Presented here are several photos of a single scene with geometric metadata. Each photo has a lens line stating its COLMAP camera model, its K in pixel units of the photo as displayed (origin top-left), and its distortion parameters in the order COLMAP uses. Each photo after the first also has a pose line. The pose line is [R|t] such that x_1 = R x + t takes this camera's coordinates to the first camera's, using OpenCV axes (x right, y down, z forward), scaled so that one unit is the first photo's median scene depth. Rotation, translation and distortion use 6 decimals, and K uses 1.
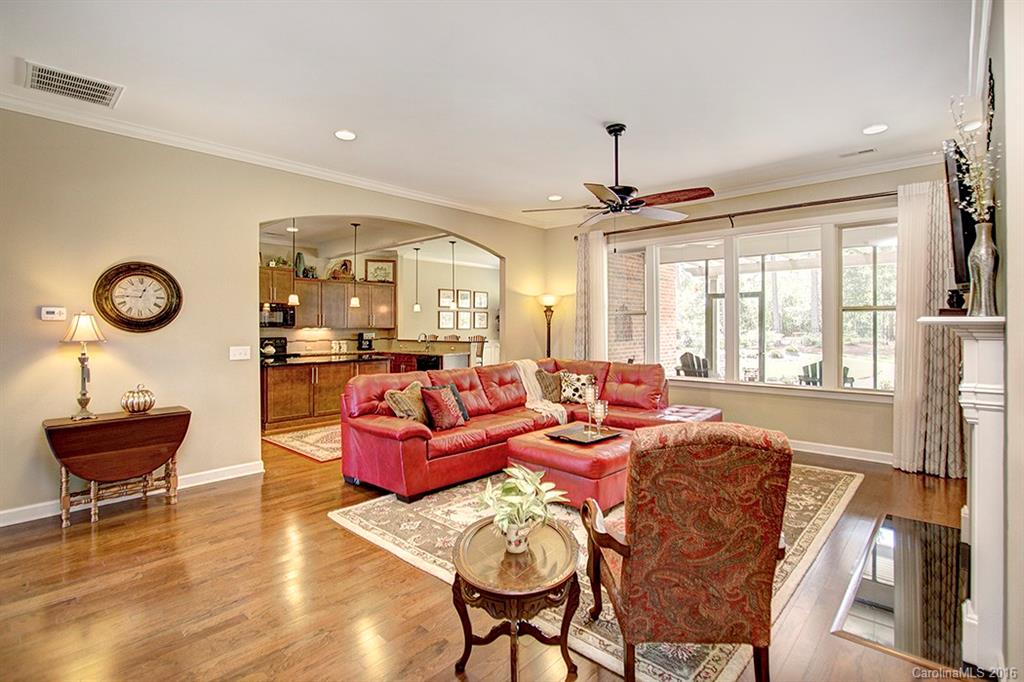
lens RADIAL K [[462.4, 0, 544.9], [0, 462.4, 325.1], [0, 0, 1]] dist [-0.020378, -0.001431]
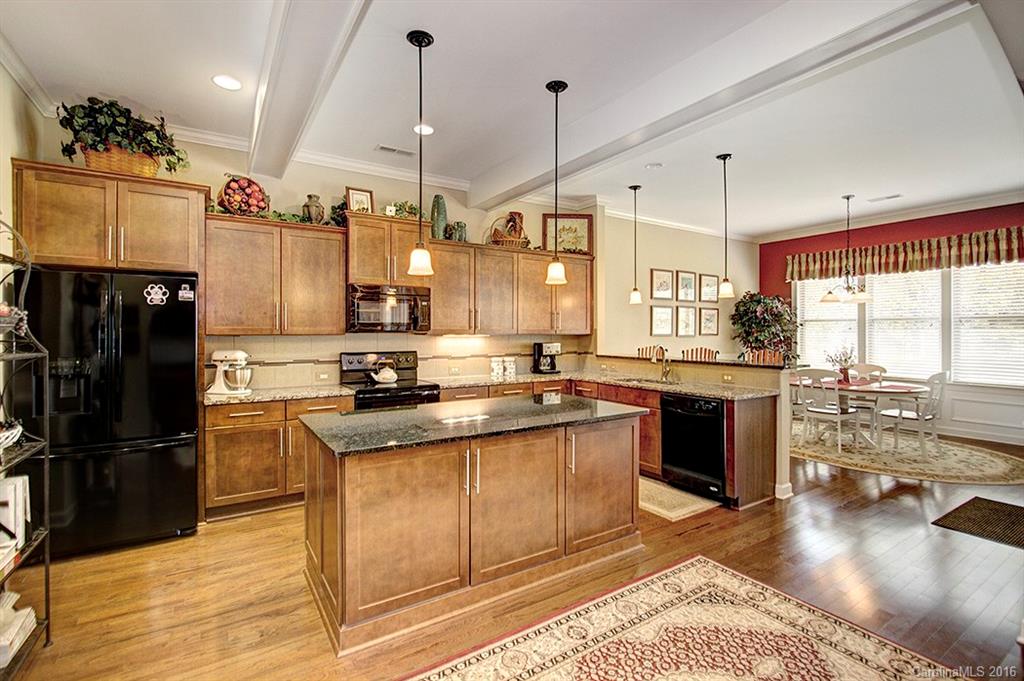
lens RADIAL K [[462.4, 0, 518.6], [0, 462.4, 333.8], [0, 0, 1]] dist [-0.020378, -0.001431]
pose [[0.947295, 0.002822, -0.320351, -0.256711], [-0.000786, 0.999979, 0.006485, 0.002116], [0.320363, -0.005891, 0.947277, 0.489758]]
